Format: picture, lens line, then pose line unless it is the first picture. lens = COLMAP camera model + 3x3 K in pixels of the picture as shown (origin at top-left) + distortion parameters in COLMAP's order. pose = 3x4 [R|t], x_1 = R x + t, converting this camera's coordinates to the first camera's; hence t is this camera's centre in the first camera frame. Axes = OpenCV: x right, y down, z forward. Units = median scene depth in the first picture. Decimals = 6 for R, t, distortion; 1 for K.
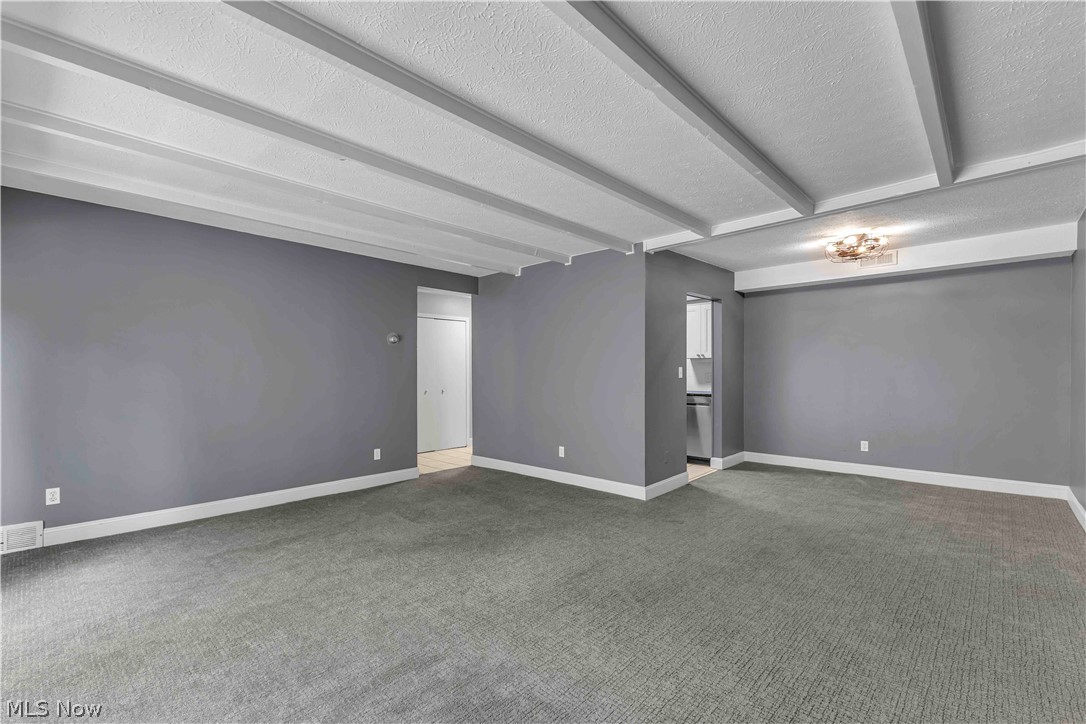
lens RADIAL K [[474.8, 0, 535.5], [0, 474.8, 376.6], [0, 0, 1]] dist [0.007514, -0.000281]
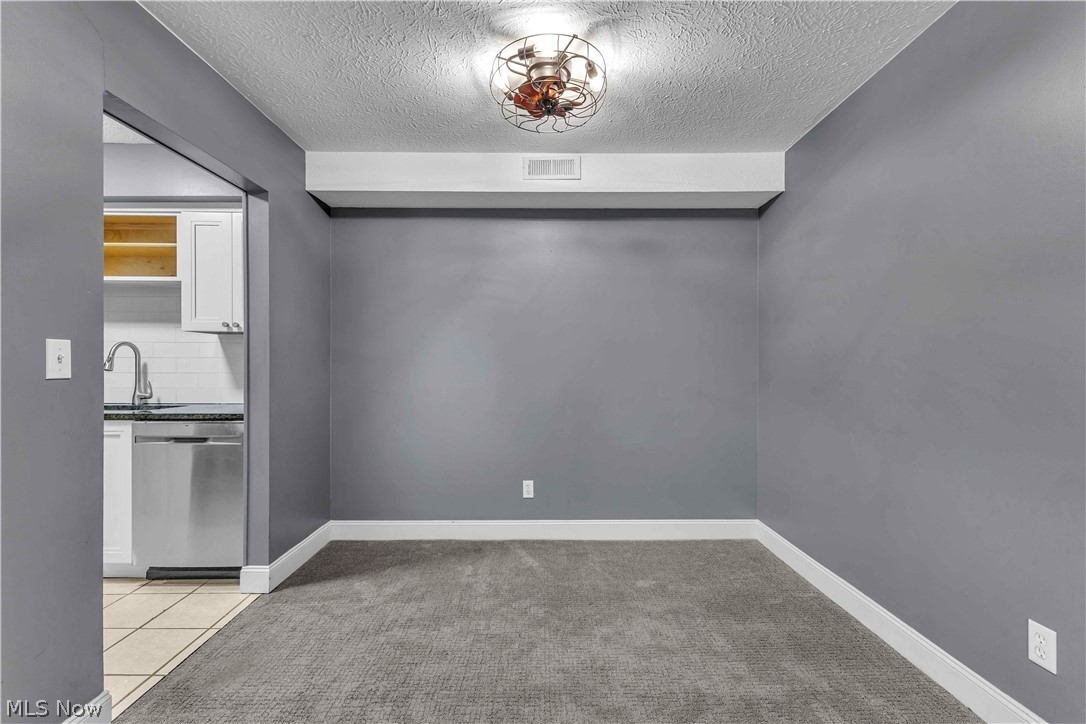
lens RADIAL K [[474.8, 0, 538.4], [0, 474.8, 364.6], [0, 0, 1]] dist [0.007514, -0.000281]
pose [[0.720512, 0.000629, 0.693442, 0.310375], [-0.000445, 1.000000, -0.000445, -0.007435], [-0.693442, 0.000012, 0.720512, 0.602929]]
